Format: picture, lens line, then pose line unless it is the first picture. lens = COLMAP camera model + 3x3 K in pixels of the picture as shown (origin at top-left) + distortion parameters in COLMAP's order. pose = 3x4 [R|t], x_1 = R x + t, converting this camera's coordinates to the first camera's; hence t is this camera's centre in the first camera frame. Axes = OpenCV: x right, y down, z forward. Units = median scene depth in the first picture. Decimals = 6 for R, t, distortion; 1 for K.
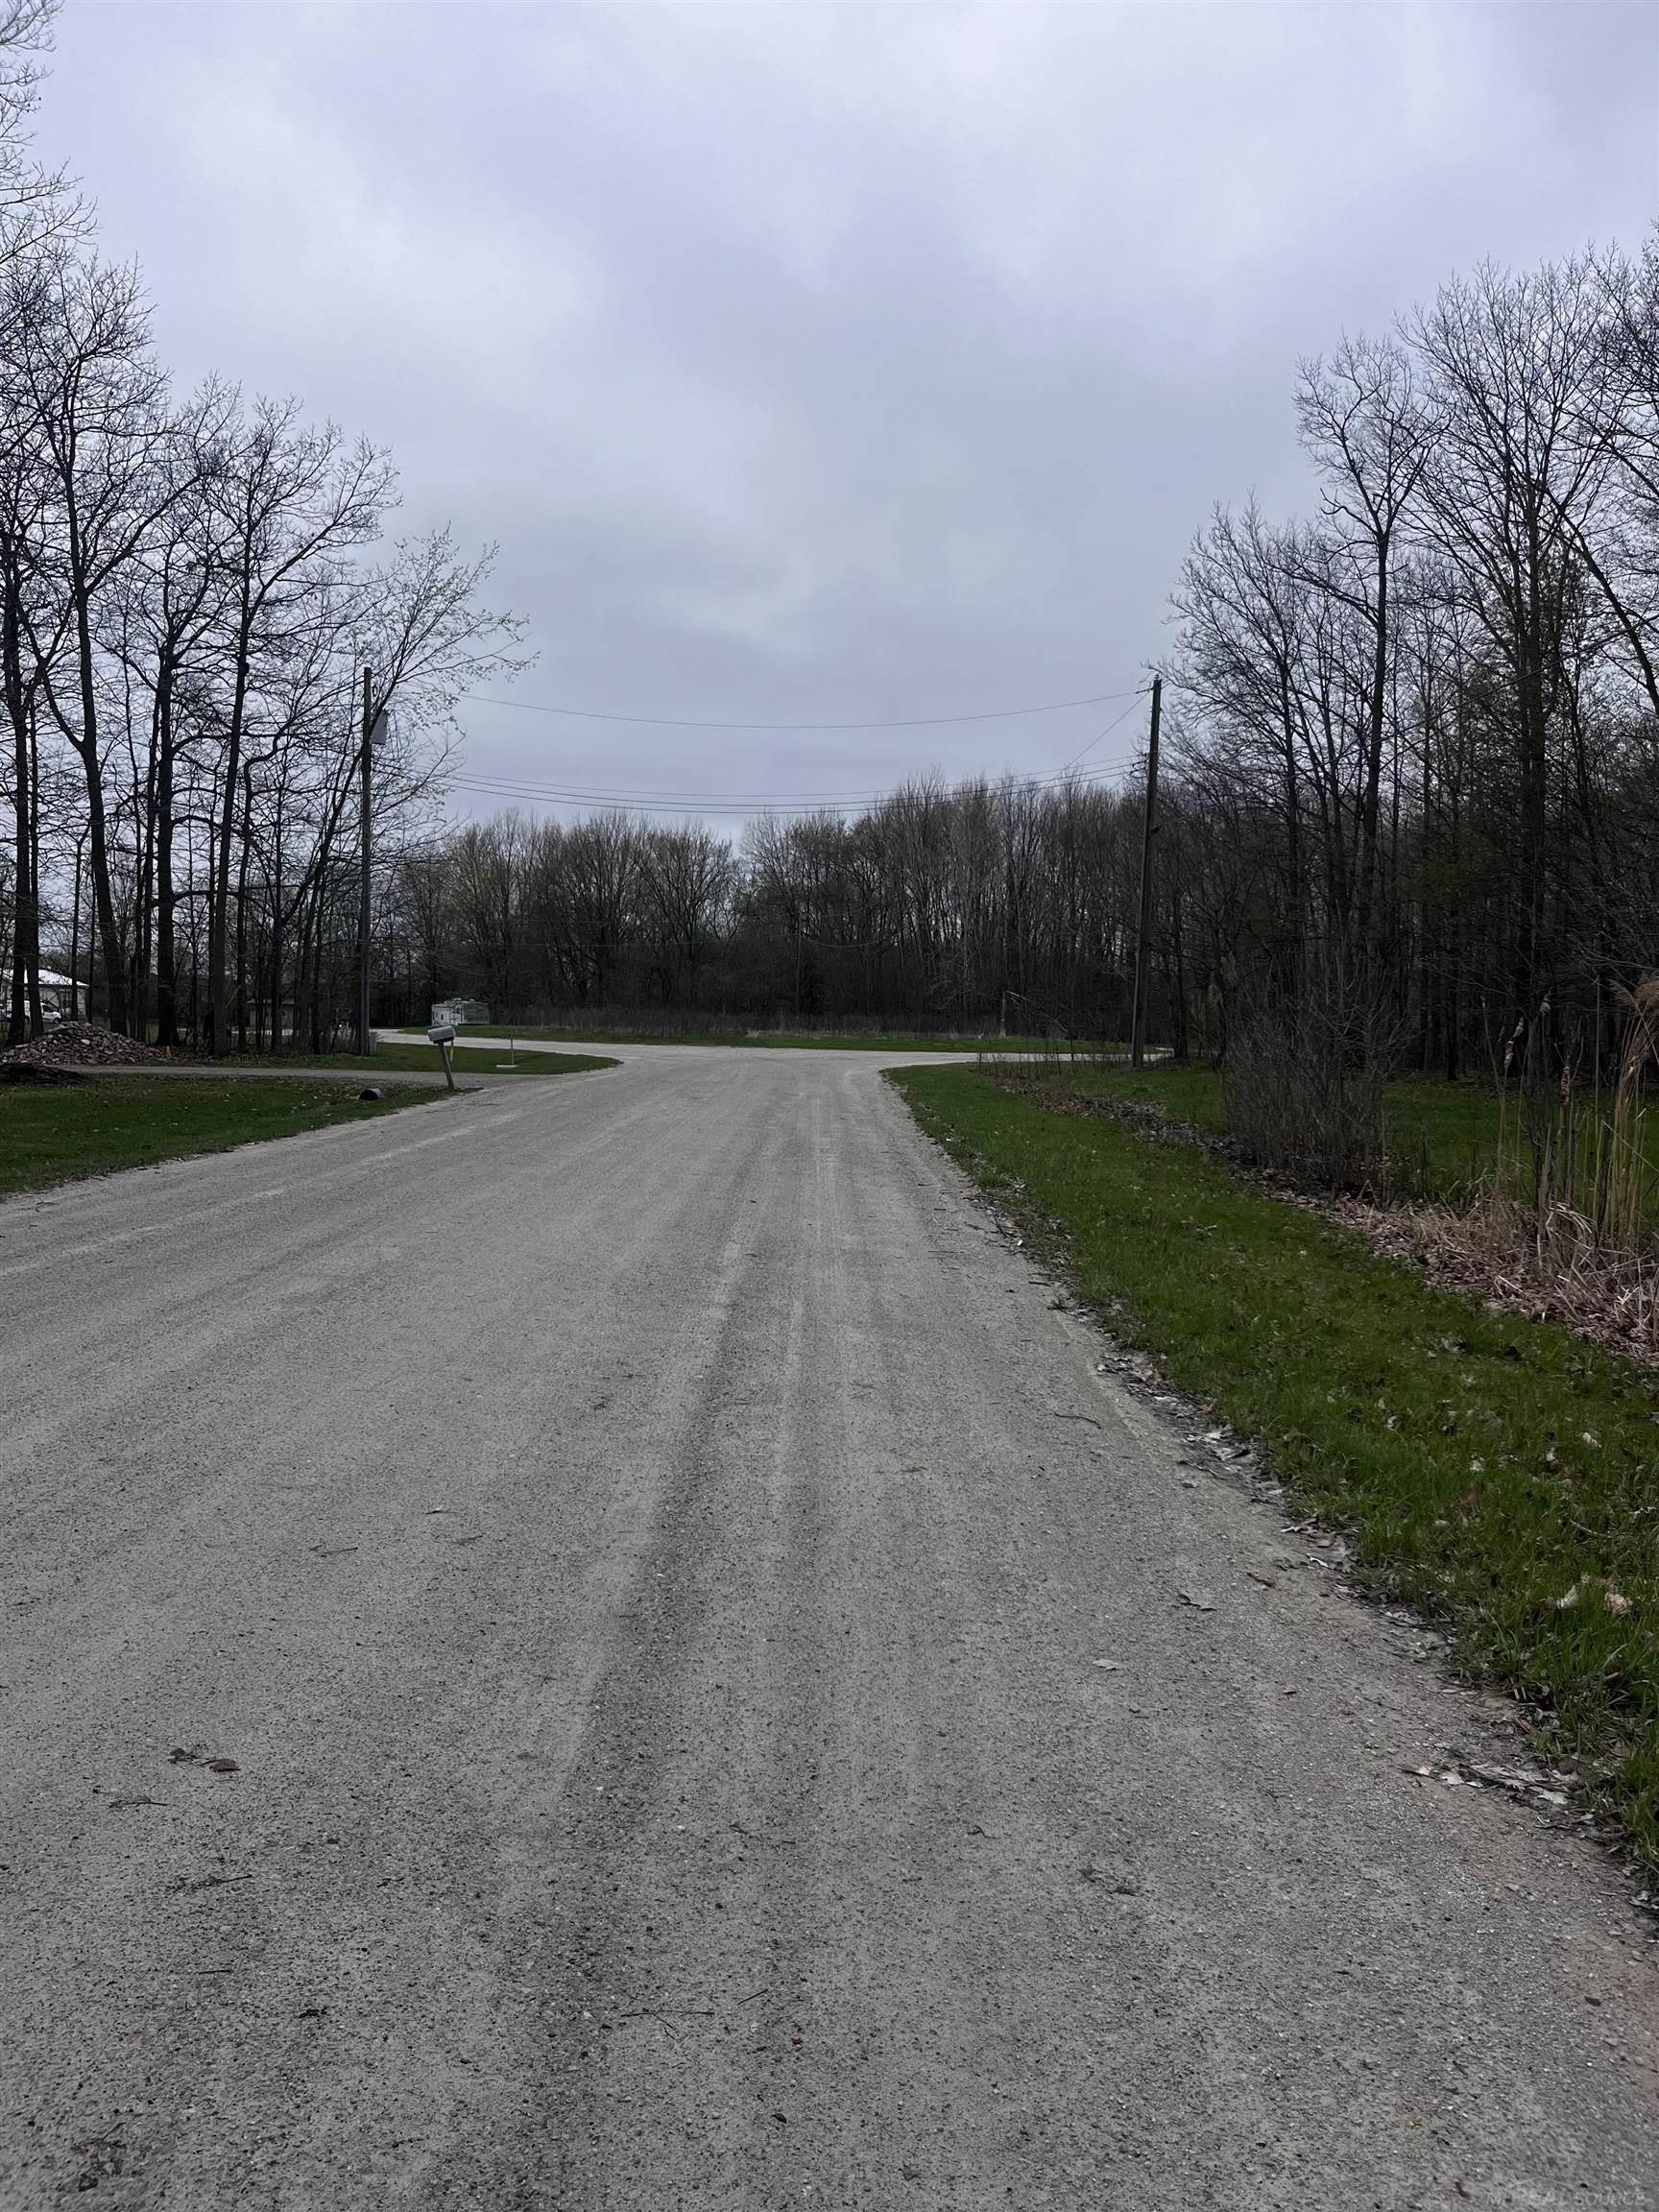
lens RADIAL K [[1669.7, 0, 831.0], [0, 1669.7, 1113.4], [0, 0, 1]] dist [-0.007678, -0.007096]
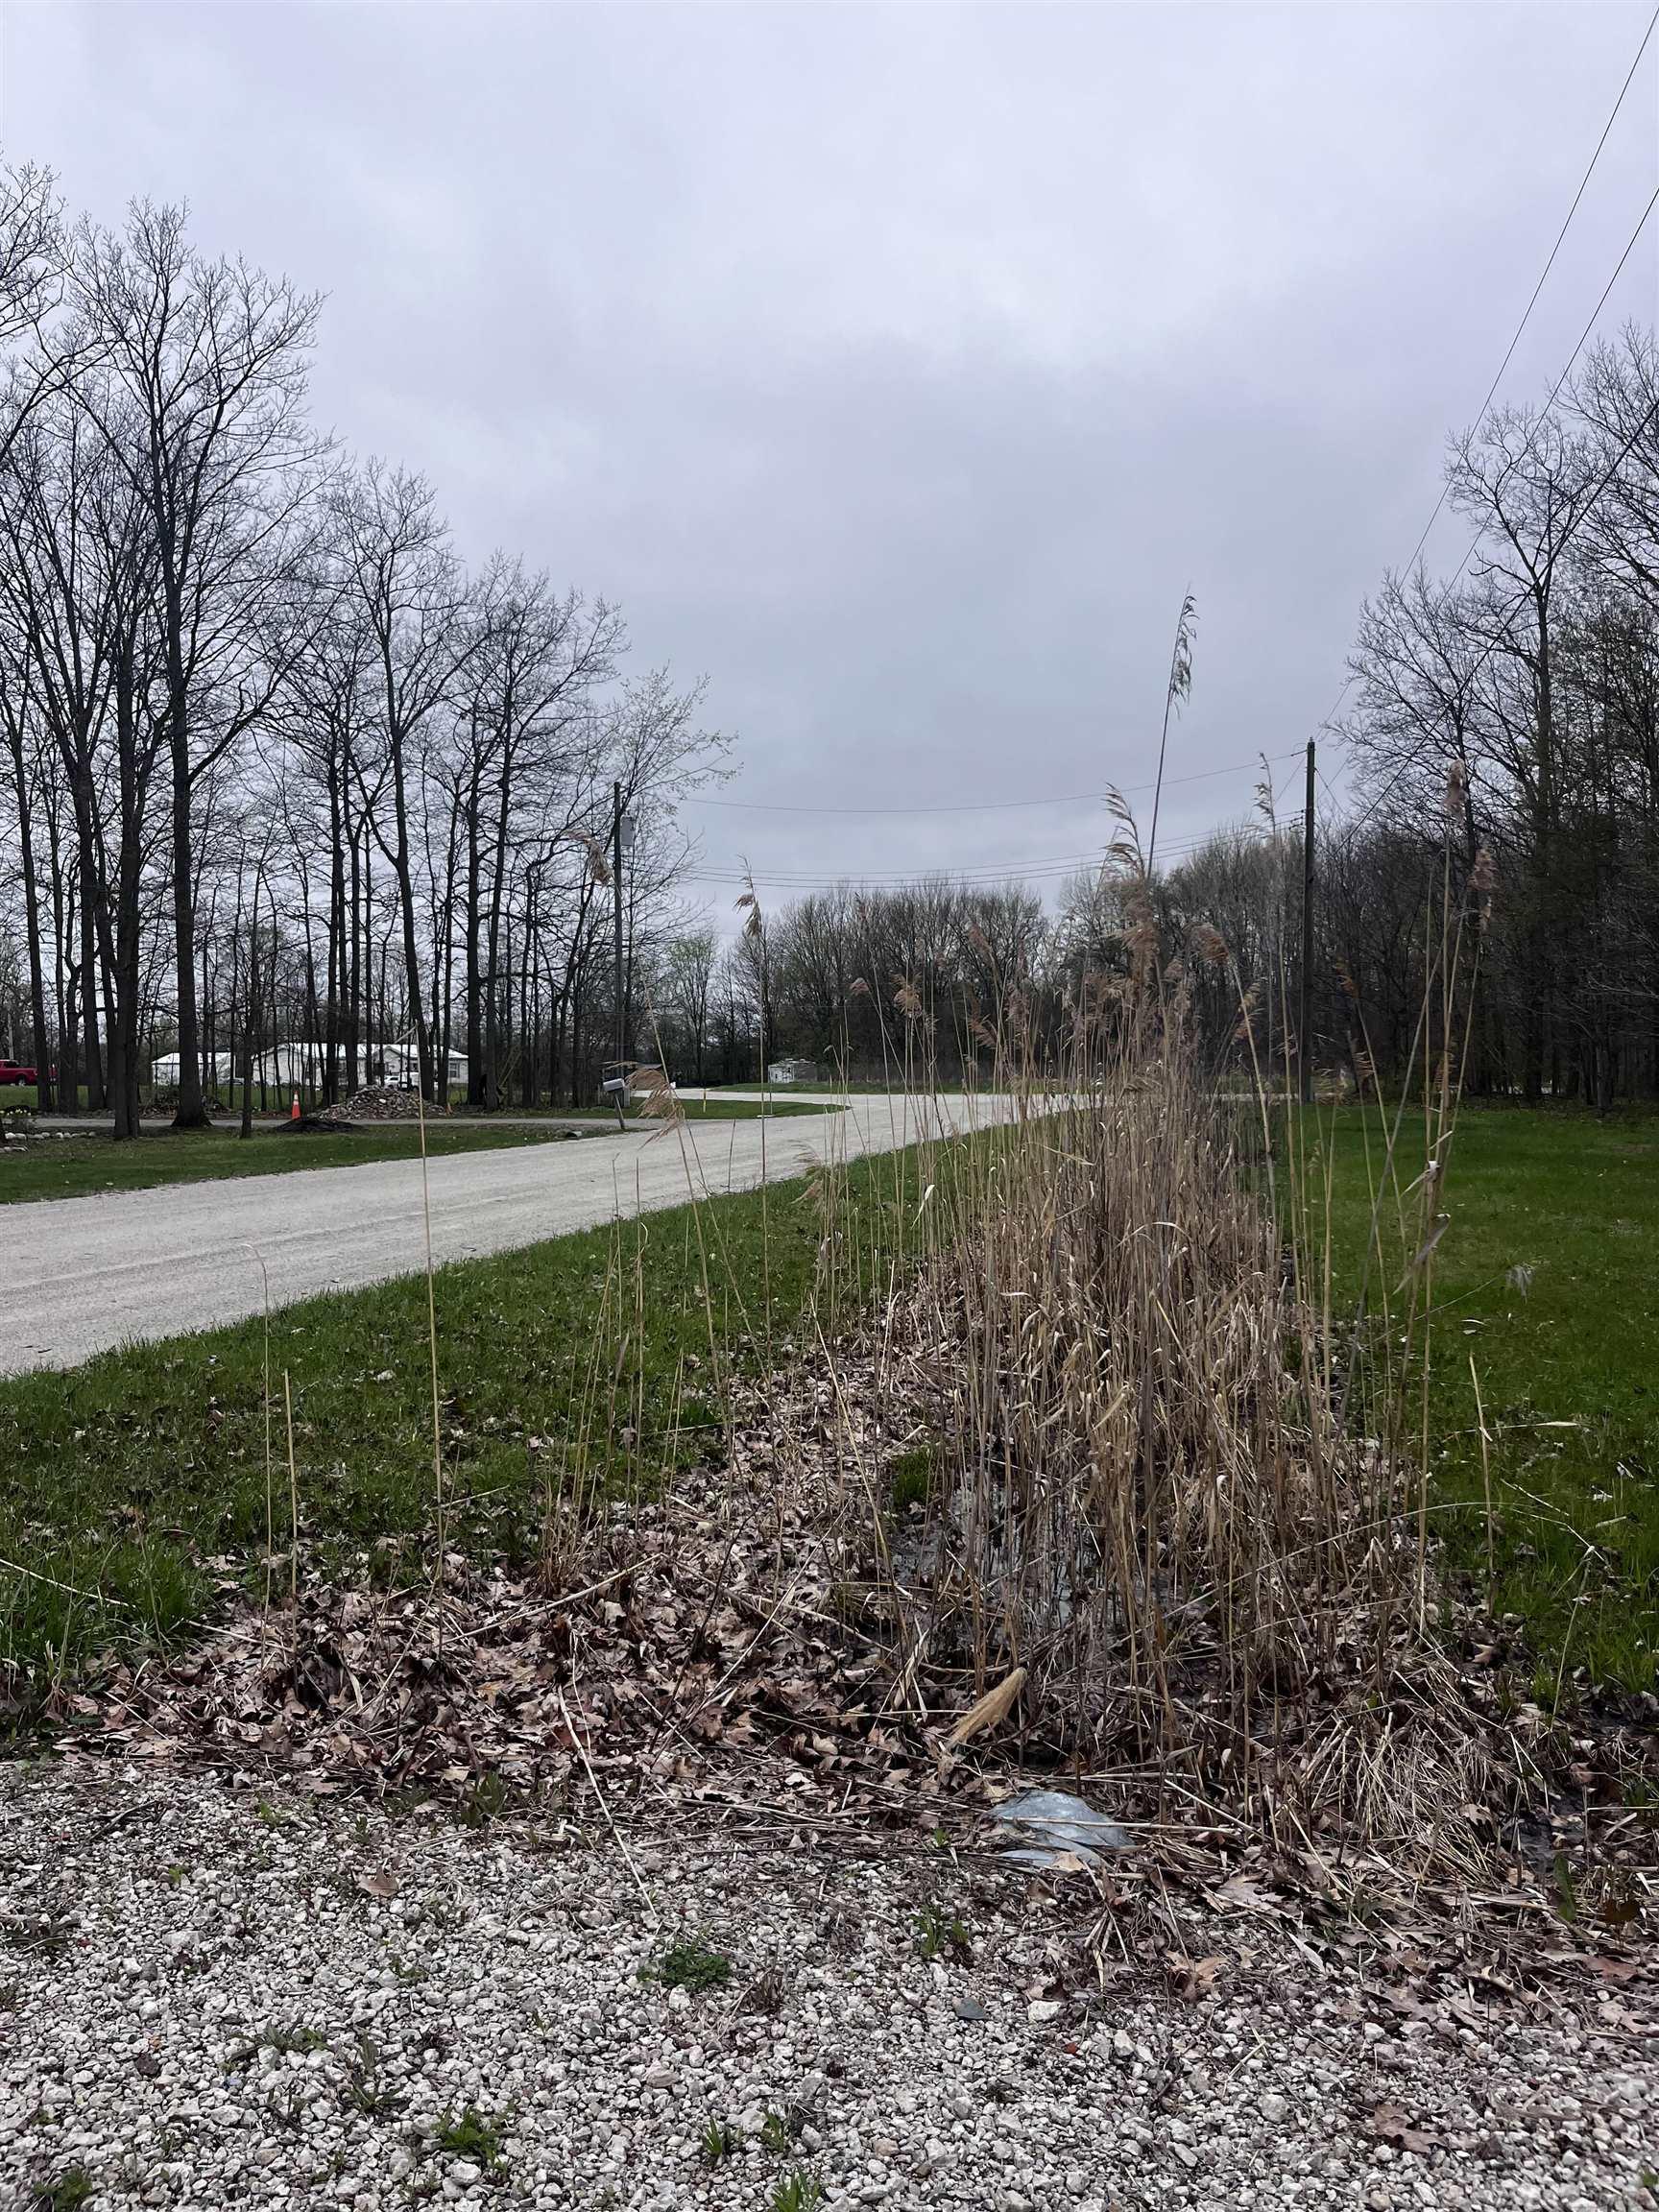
lens RADIAL K [[1669.7, 0, 829.0], [0, 1669.7, 1099.9], [0, 0, 1]] dist [-0.007678, -0.007096]
pose [[0.972670, -0.025585, -0.230777, 0.135301], [0.016200, 0.998966, -0.042471, 0.011834], [0.231625, 0.037571, 0.972079, -0.112275]]
